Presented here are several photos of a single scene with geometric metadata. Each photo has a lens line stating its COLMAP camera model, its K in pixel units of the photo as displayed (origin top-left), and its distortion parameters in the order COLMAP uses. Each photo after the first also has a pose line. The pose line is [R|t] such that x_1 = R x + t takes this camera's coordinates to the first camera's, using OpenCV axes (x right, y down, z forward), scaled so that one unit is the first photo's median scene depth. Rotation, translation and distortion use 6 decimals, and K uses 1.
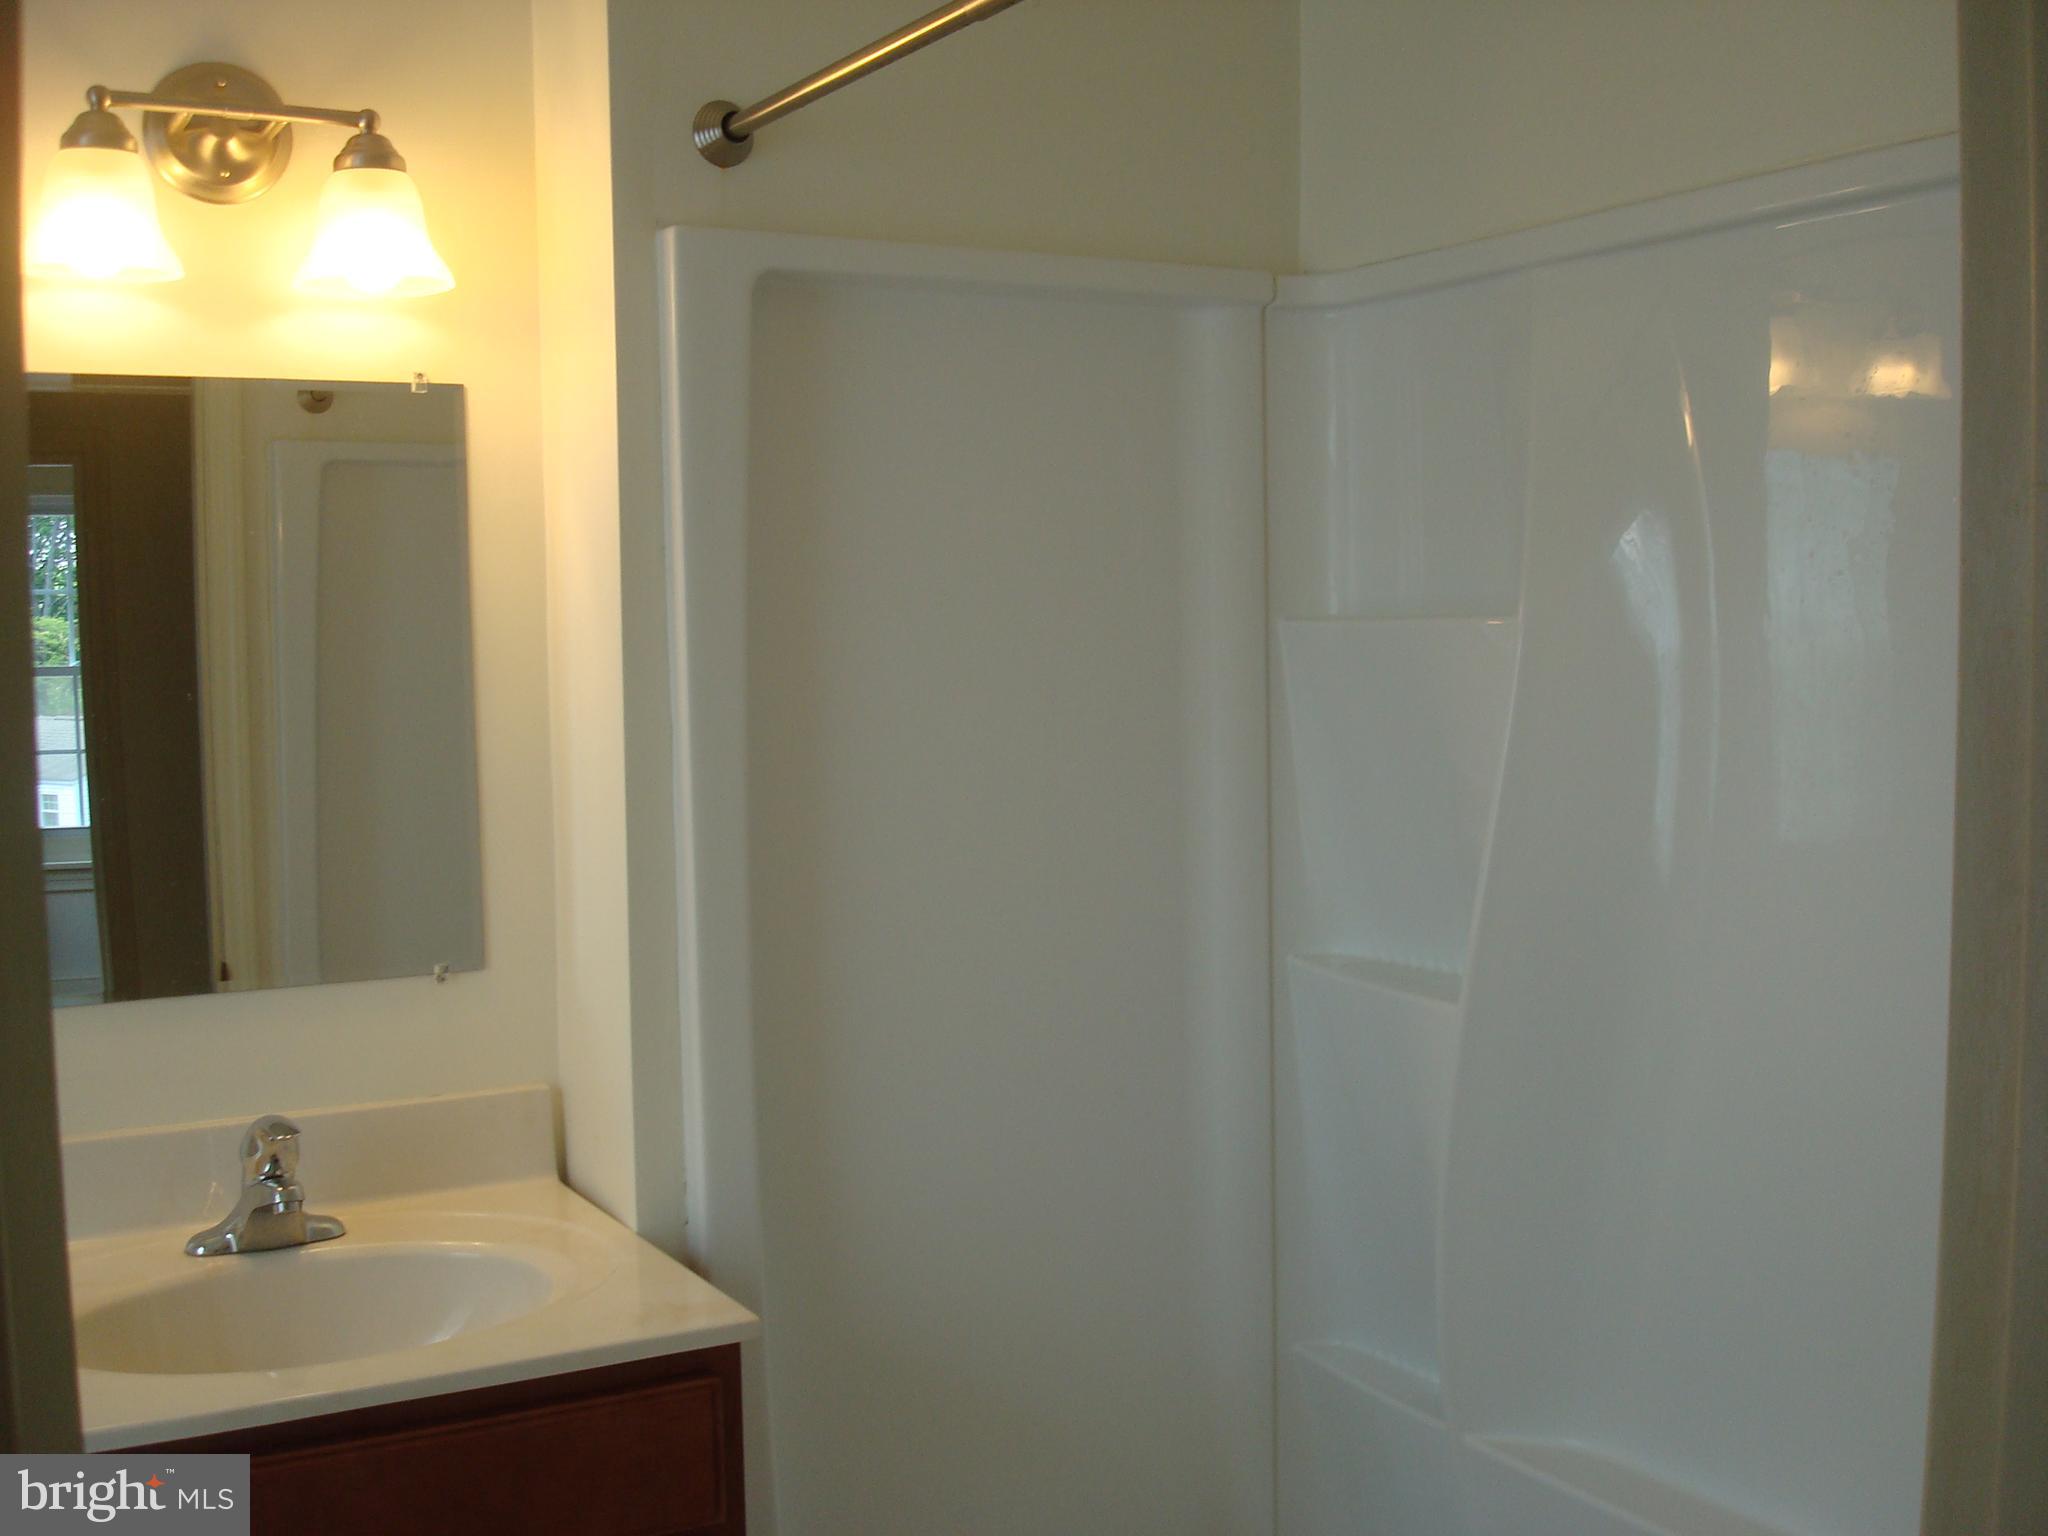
lens RADIAL K [[2125.4, 0, 1025.4], [0, 2125.4, 793.3], [0, 0, 1]] dist [-0.088611, -0.063915]
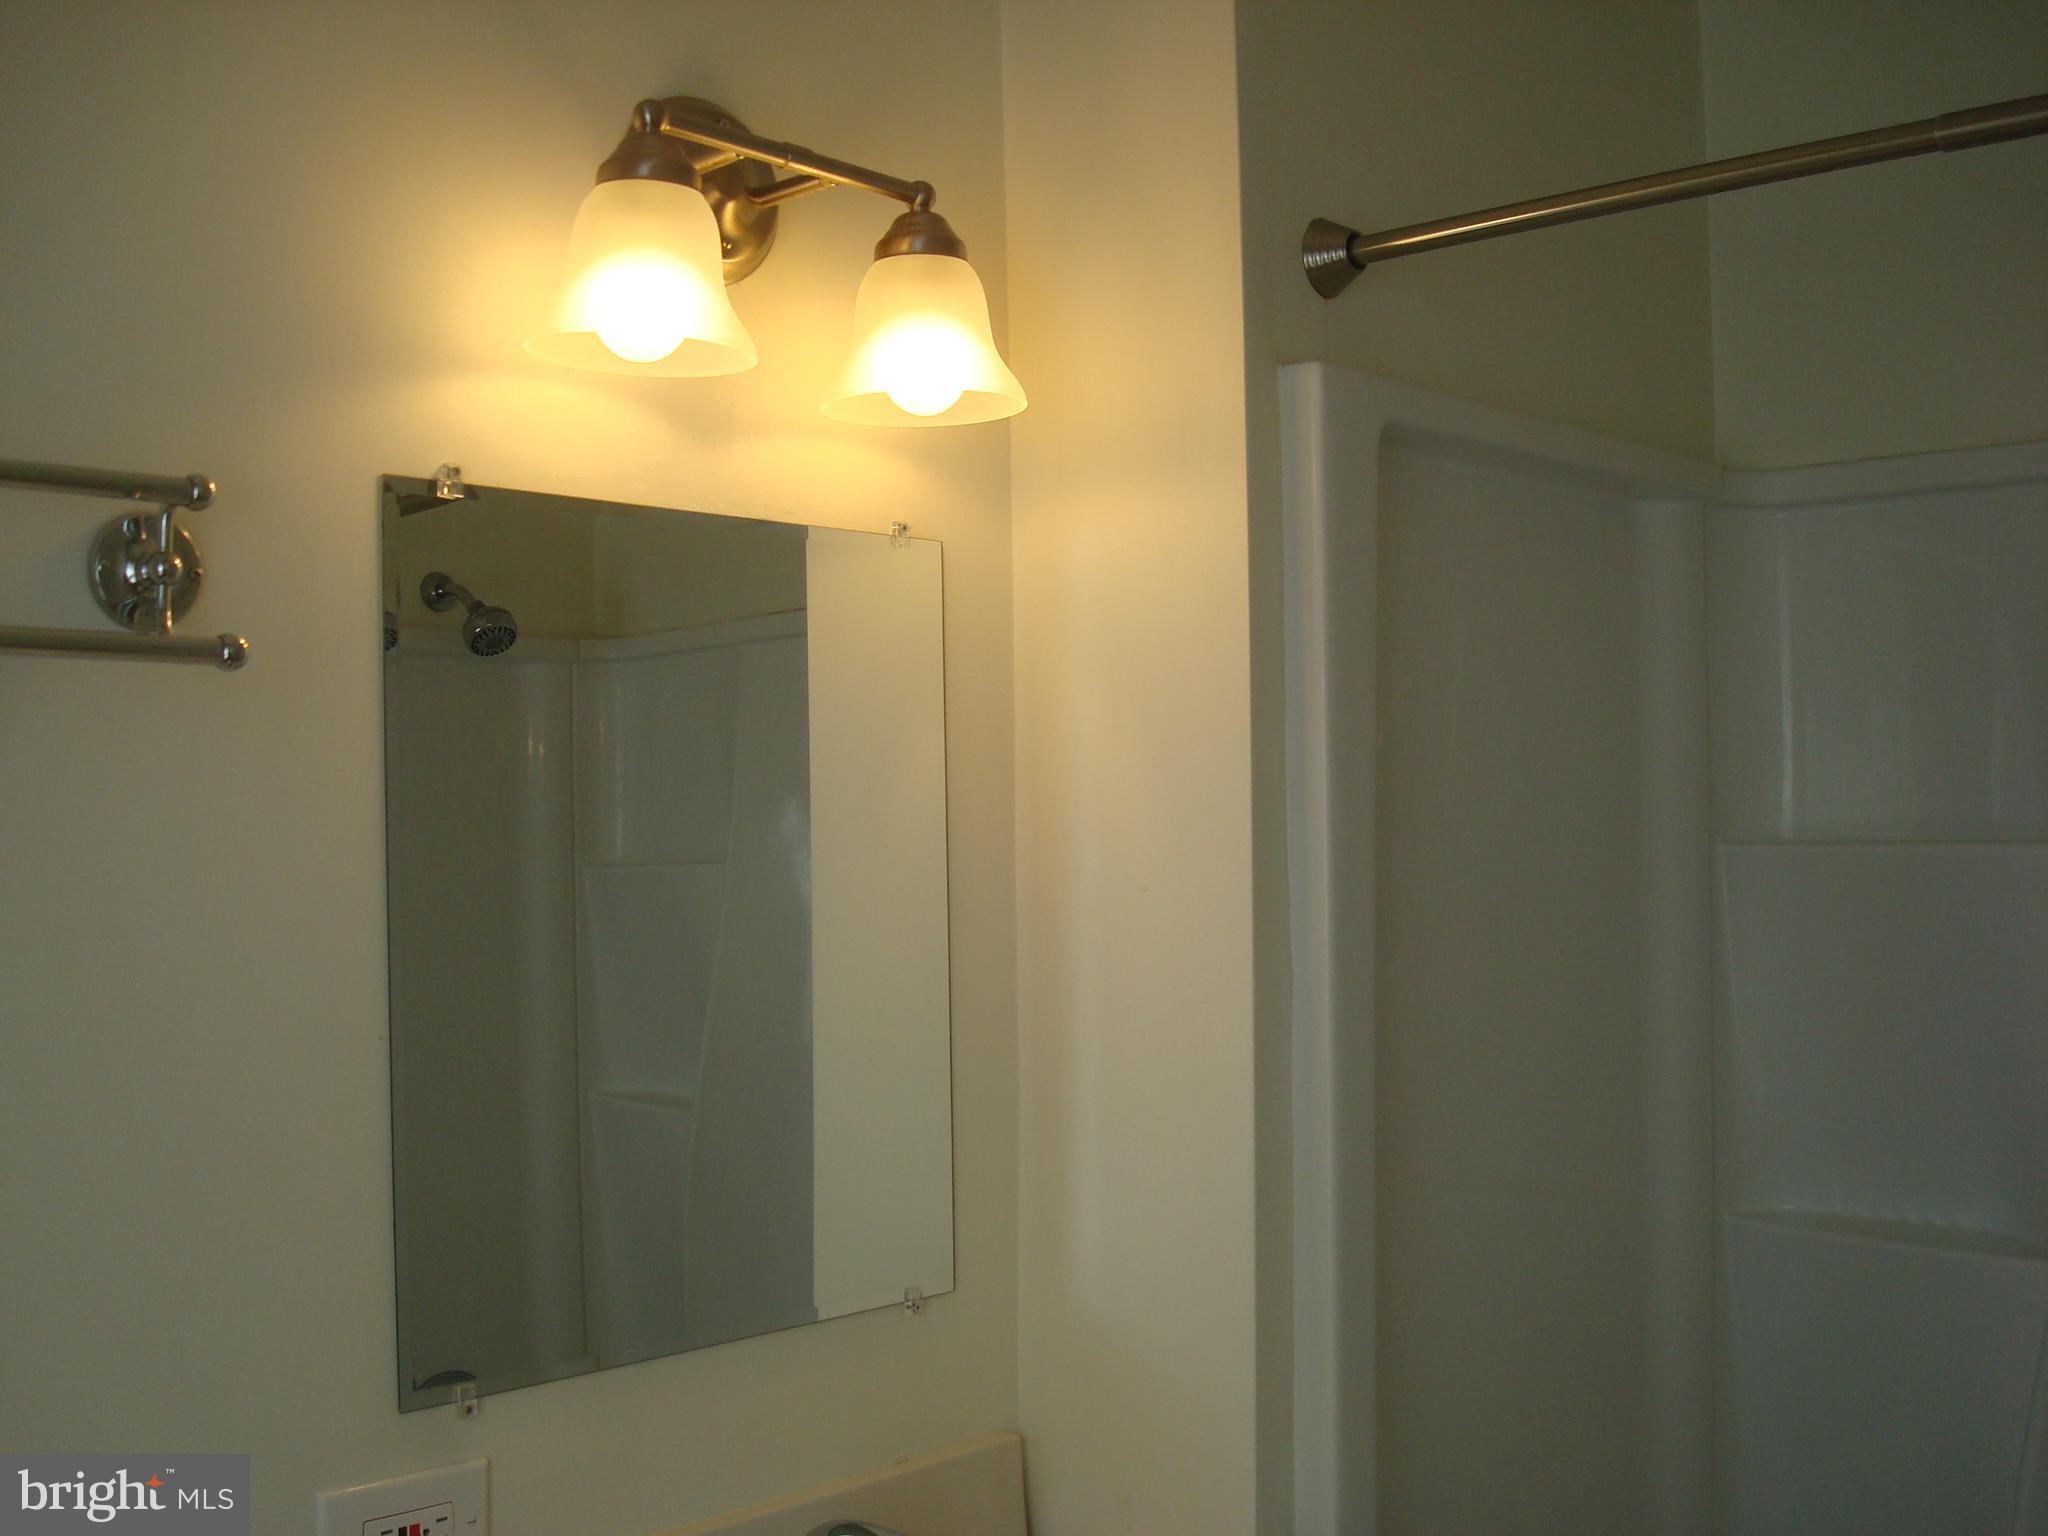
lens RADIAL K [[2125.4, 0, 1025.4], [0, 2125.4, 793.3], [0, 0, 1]] dist [-0.088611, -0.063915]
pose [[0.962541, 0.012756, 0.270836, -0.490929], [0.012735, 0.995663, -0.092154, -0.028918], [-0.270837, 0.092151, 0.958204, 0.258284]]
